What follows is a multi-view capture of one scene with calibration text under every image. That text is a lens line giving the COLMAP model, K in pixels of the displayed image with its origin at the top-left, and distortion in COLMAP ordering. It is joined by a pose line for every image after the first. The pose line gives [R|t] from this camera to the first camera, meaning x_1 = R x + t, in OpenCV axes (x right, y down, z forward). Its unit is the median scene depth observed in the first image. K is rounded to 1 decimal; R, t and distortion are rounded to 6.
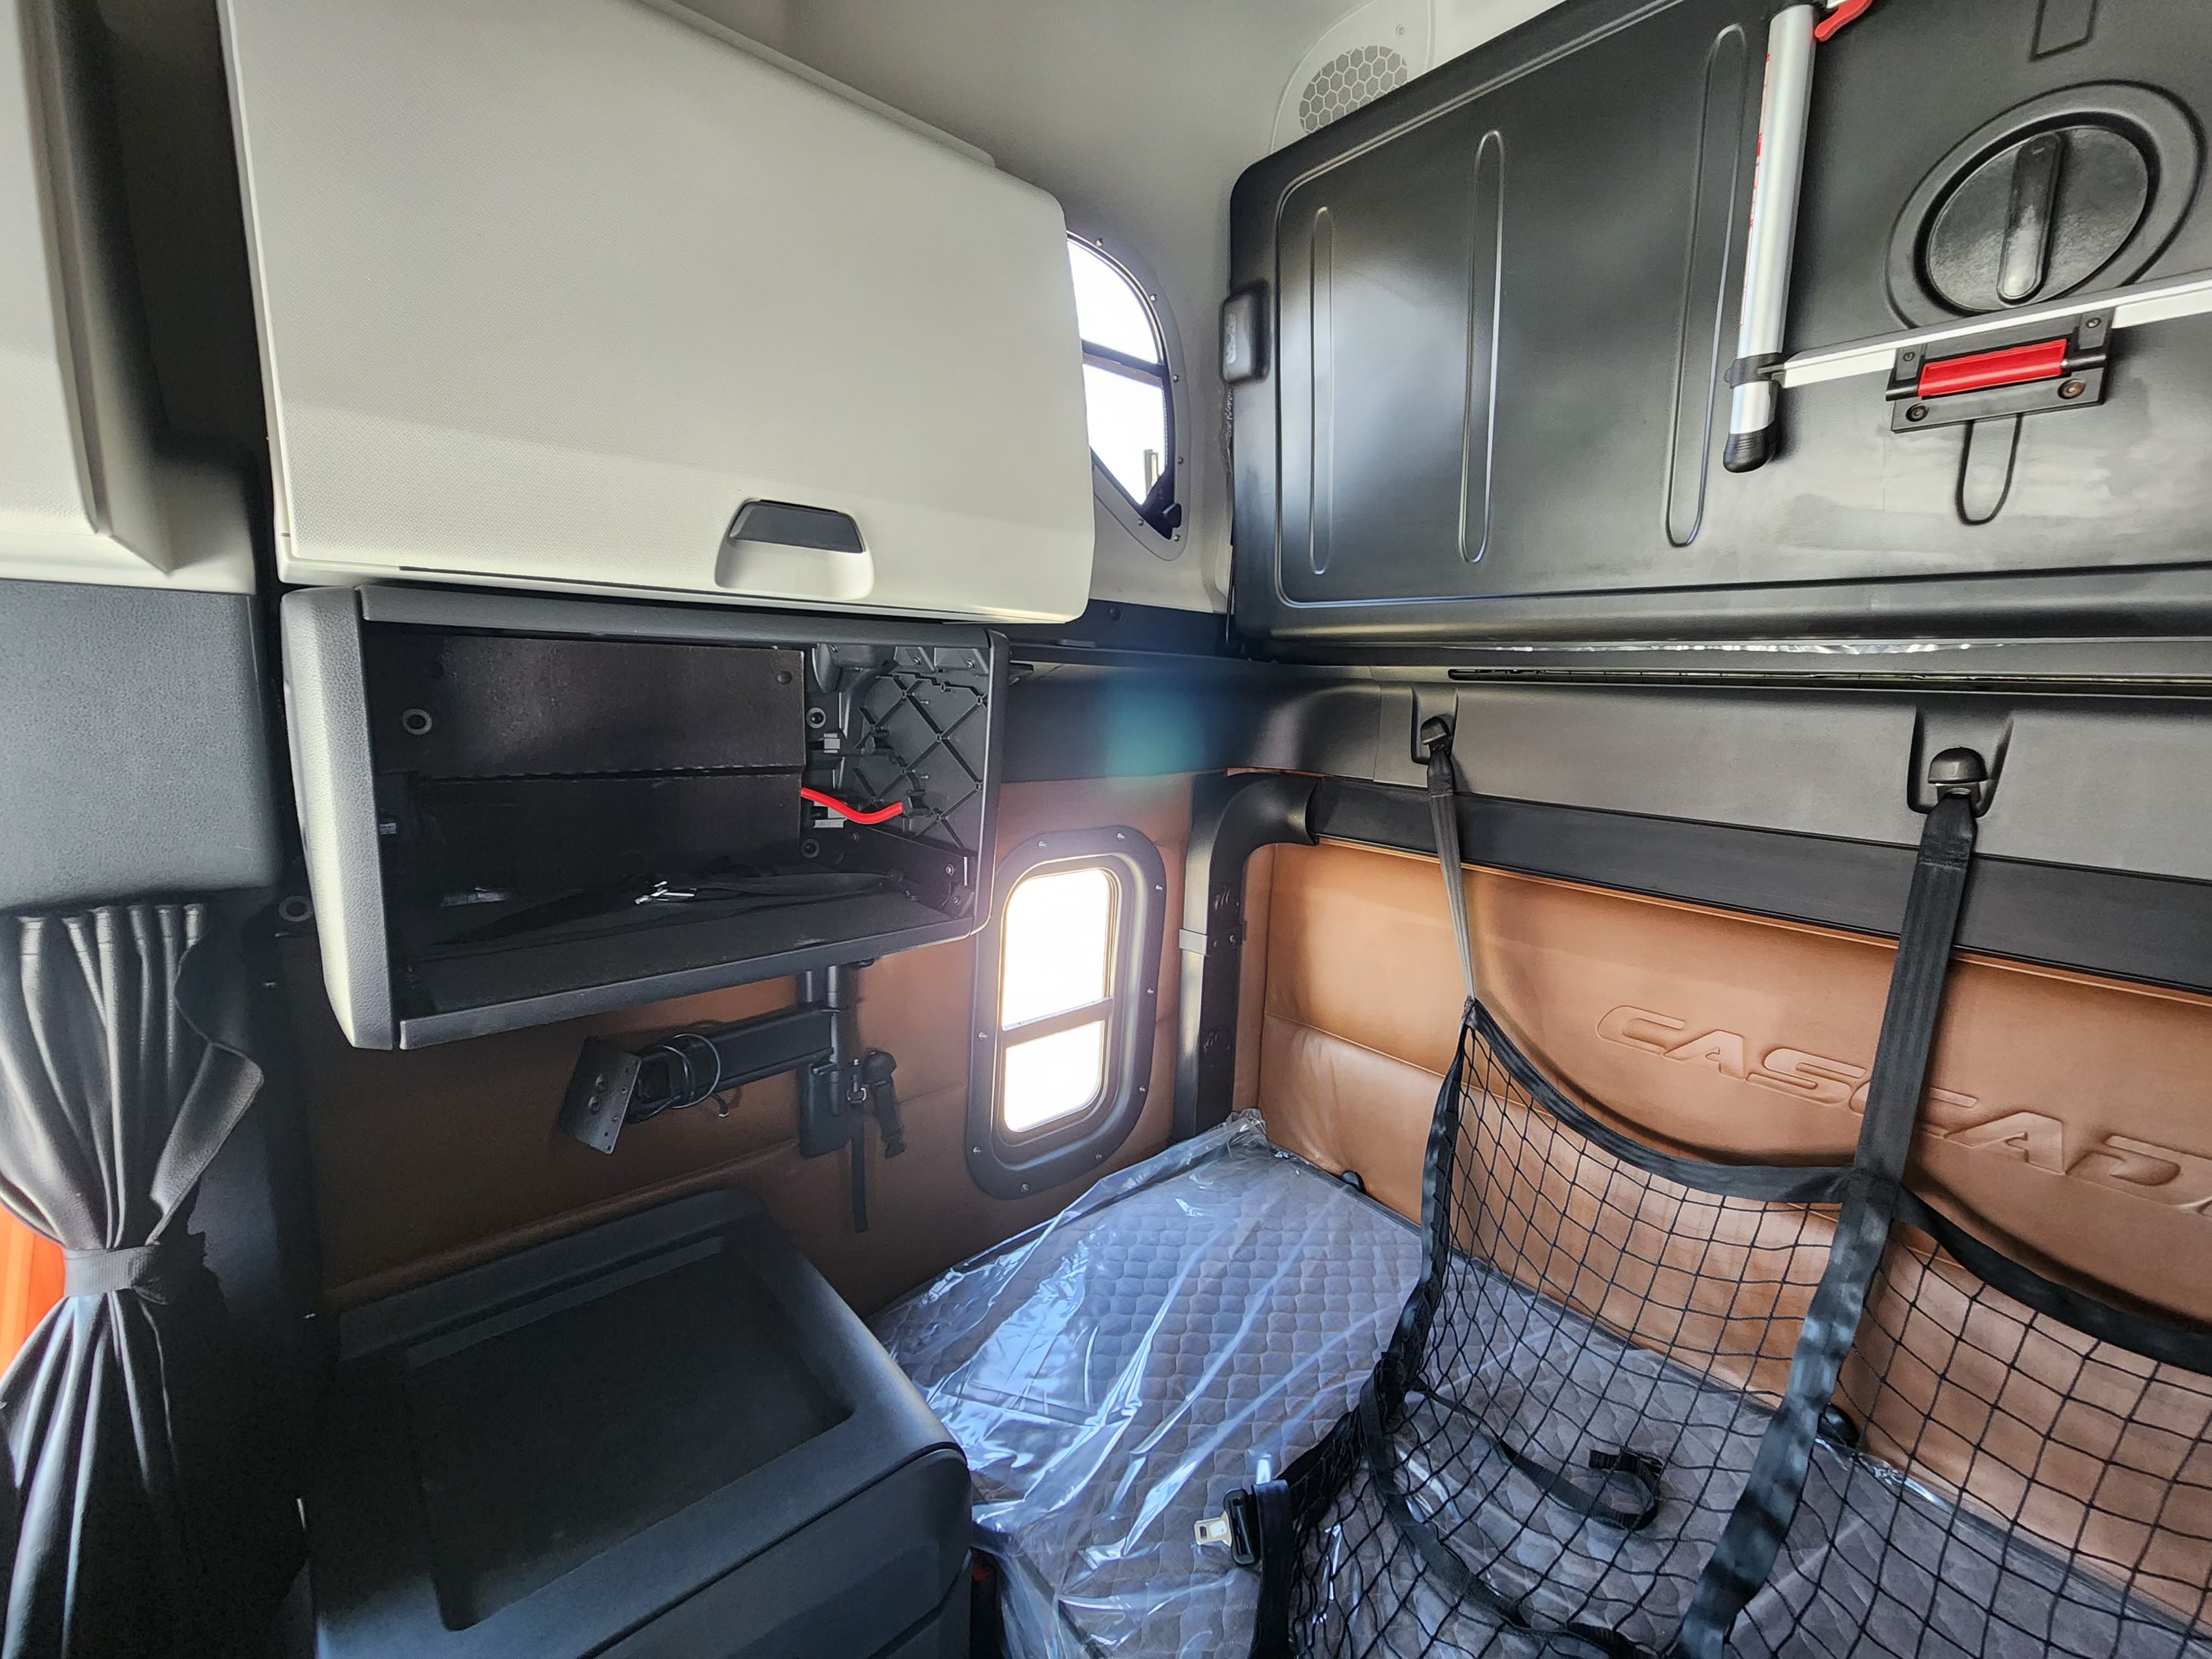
lens RADIAL K [[913.6, 0, 1098.2], [0, 913.6, 829.4], [0, 0, 1]] dist [0.000180, 0.000234]
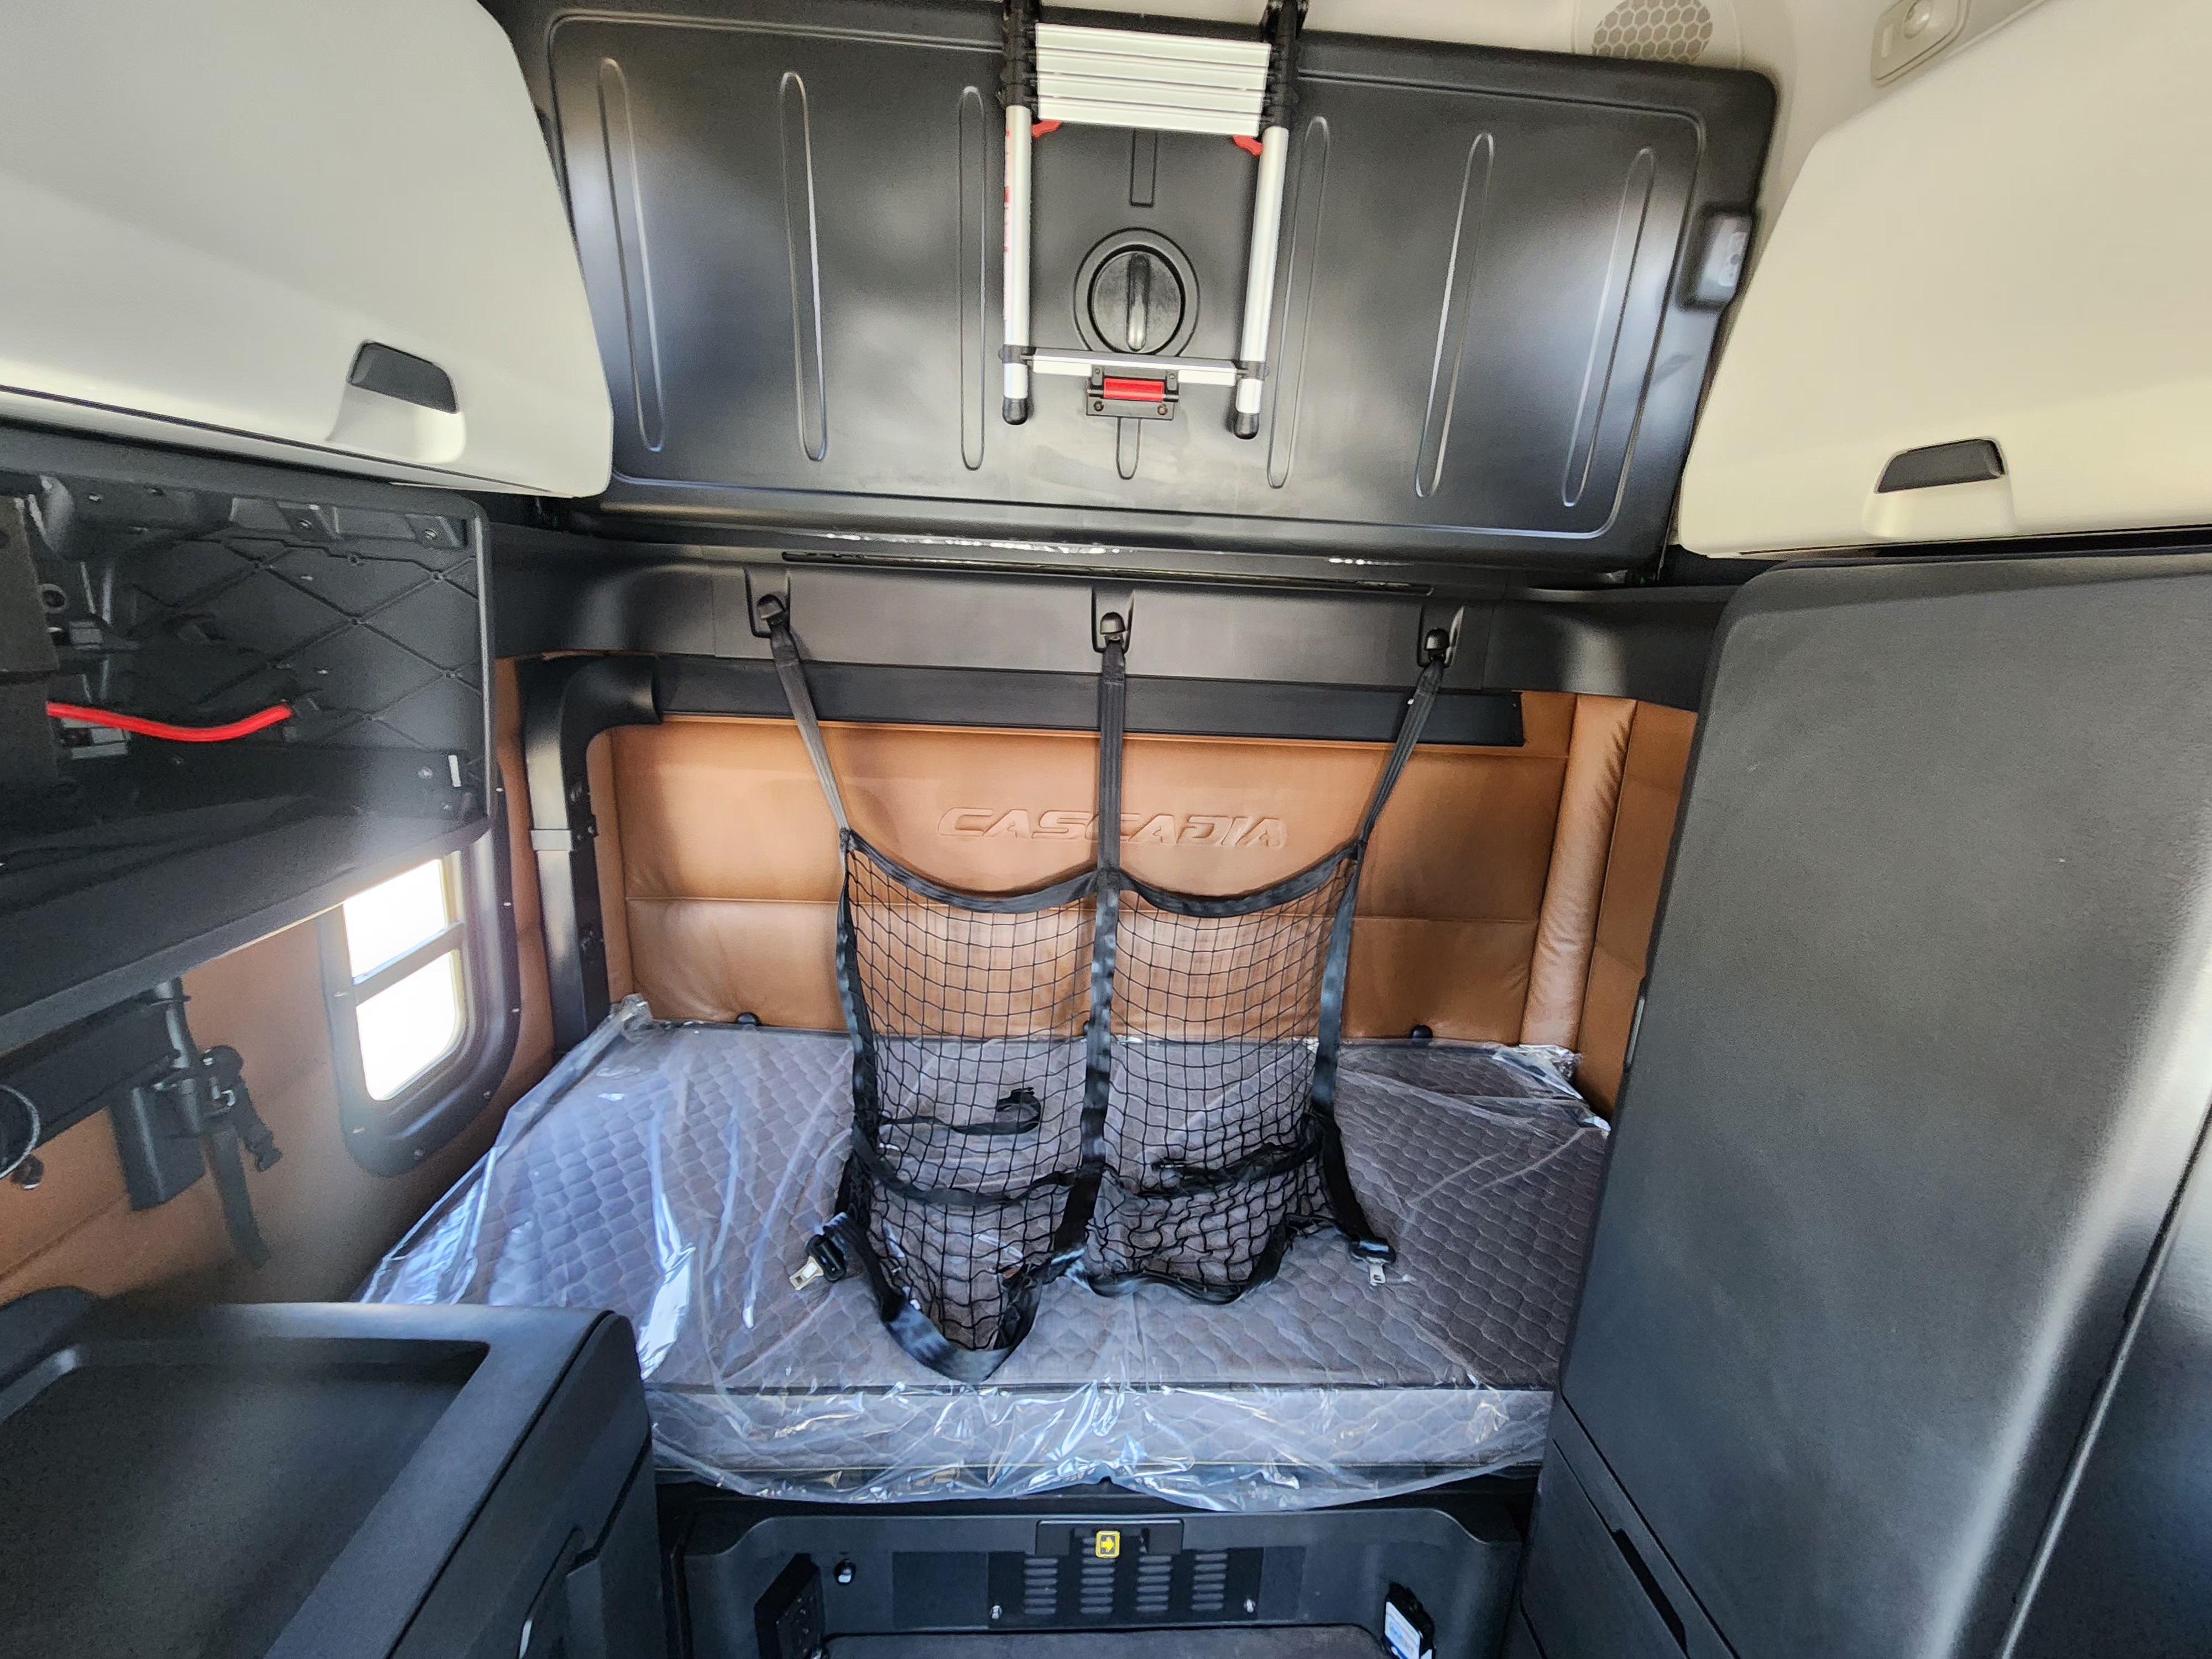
lens RADIAL K [[925.8, 0, 1118.2], [0, 925.8, 825.6], [0, 0, 1]] dist [0.007642, 0.000167]
pose [[0.615343, -0.194334, 0.763929, -0.357483], [0.100358, 0.980561, 0.168604, 0.007889], [-0.781845, -0.027083, 0.622885, -0.068568]]
